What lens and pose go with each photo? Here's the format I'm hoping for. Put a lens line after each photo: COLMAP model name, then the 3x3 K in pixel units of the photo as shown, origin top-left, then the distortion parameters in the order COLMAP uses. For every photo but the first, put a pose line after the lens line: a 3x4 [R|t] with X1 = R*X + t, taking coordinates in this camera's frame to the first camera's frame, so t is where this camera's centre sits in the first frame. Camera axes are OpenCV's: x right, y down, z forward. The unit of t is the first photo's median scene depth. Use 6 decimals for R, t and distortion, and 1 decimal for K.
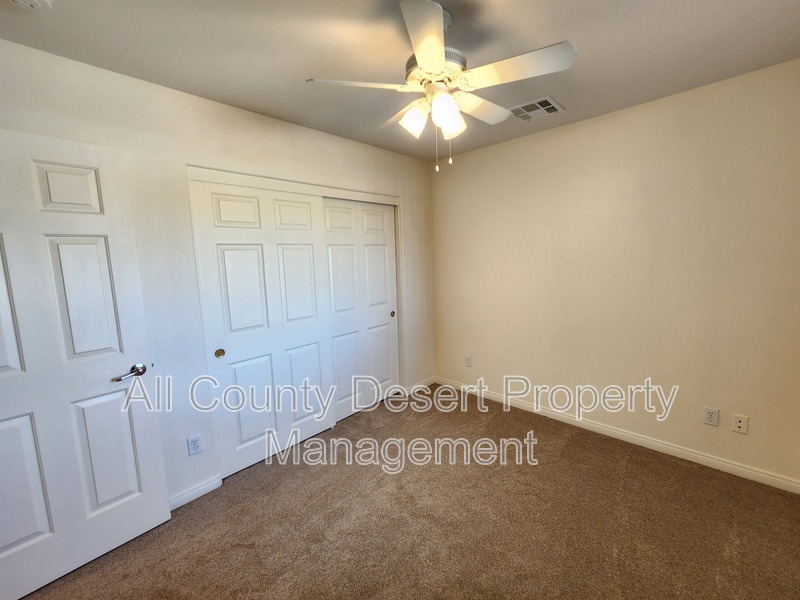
lens RADIAL K [[331.4, 0, 403.1], [0, 331.4, 296.9], [0, 0, 1]] dist [0.000732, 0.000123]
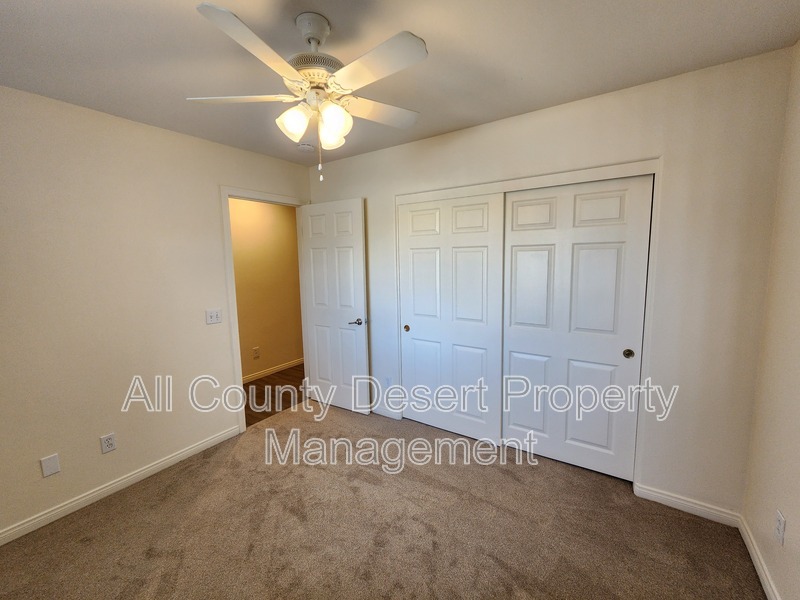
lens RADIAL K [[331.4, 0, 403.1], [0, 331.4, 296.9], [0, 0, 1]] dist [0.000732, 0.000123]
pose [[0.172690, 0.129131, -0.976475, 0.573056], [-0.125279, 0.986197, 0.108261, -0.078185], [0.976977, 0.103636, 0.186484, 0.544835]]
